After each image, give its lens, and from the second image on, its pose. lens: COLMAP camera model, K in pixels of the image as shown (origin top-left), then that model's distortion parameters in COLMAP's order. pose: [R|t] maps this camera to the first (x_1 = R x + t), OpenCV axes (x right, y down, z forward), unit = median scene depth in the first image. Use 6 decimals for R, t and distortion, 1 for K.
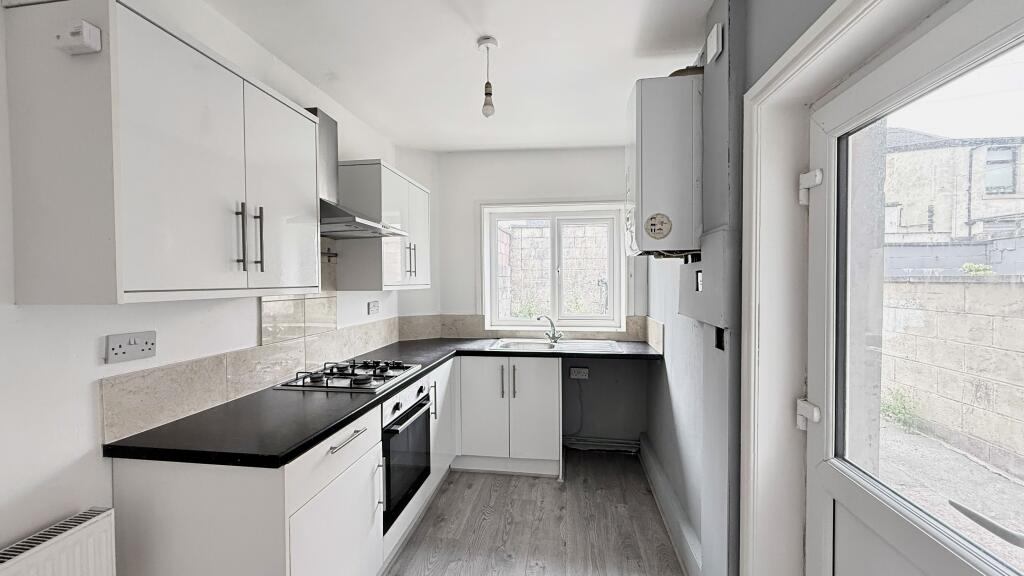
lens RADIAL K [[405.0, 0, 508.0], [0, 405.0, 288.5], [0, 0, 1]] dist [-0.000182, 0.000129]
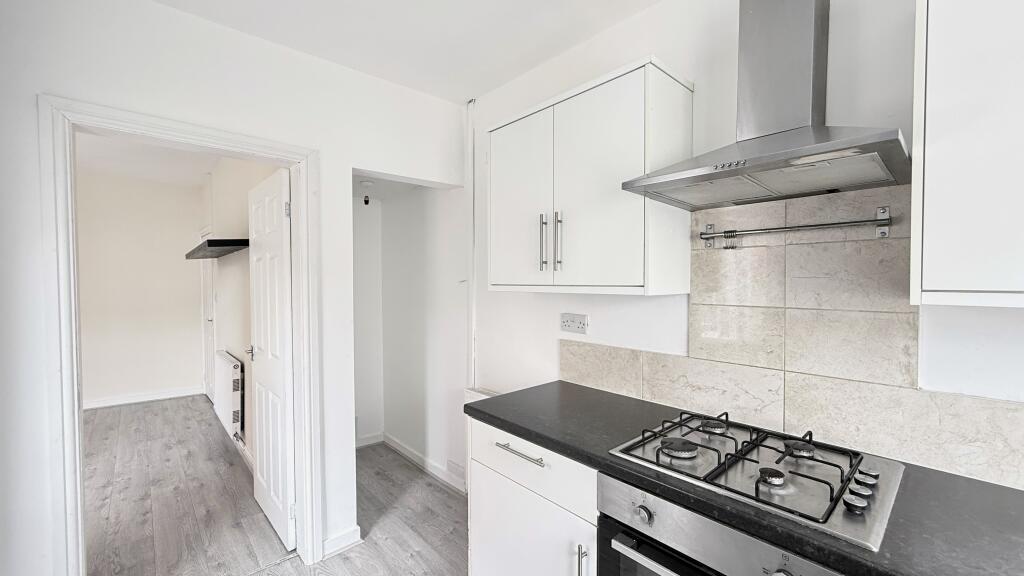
lens RADIAL K [[405.0, 0, 509.7], [0, 405.0, 289.6], [0, 0, 1]] dist [-0.000182, 0.000129]
pose [[-0.633540, 0.023461, -0.773355, 0.225413], [-0.009679, 0.999222, 0.038242, -0.020470], [0.773650, 0.031713, -0.632819, 1.103577]]
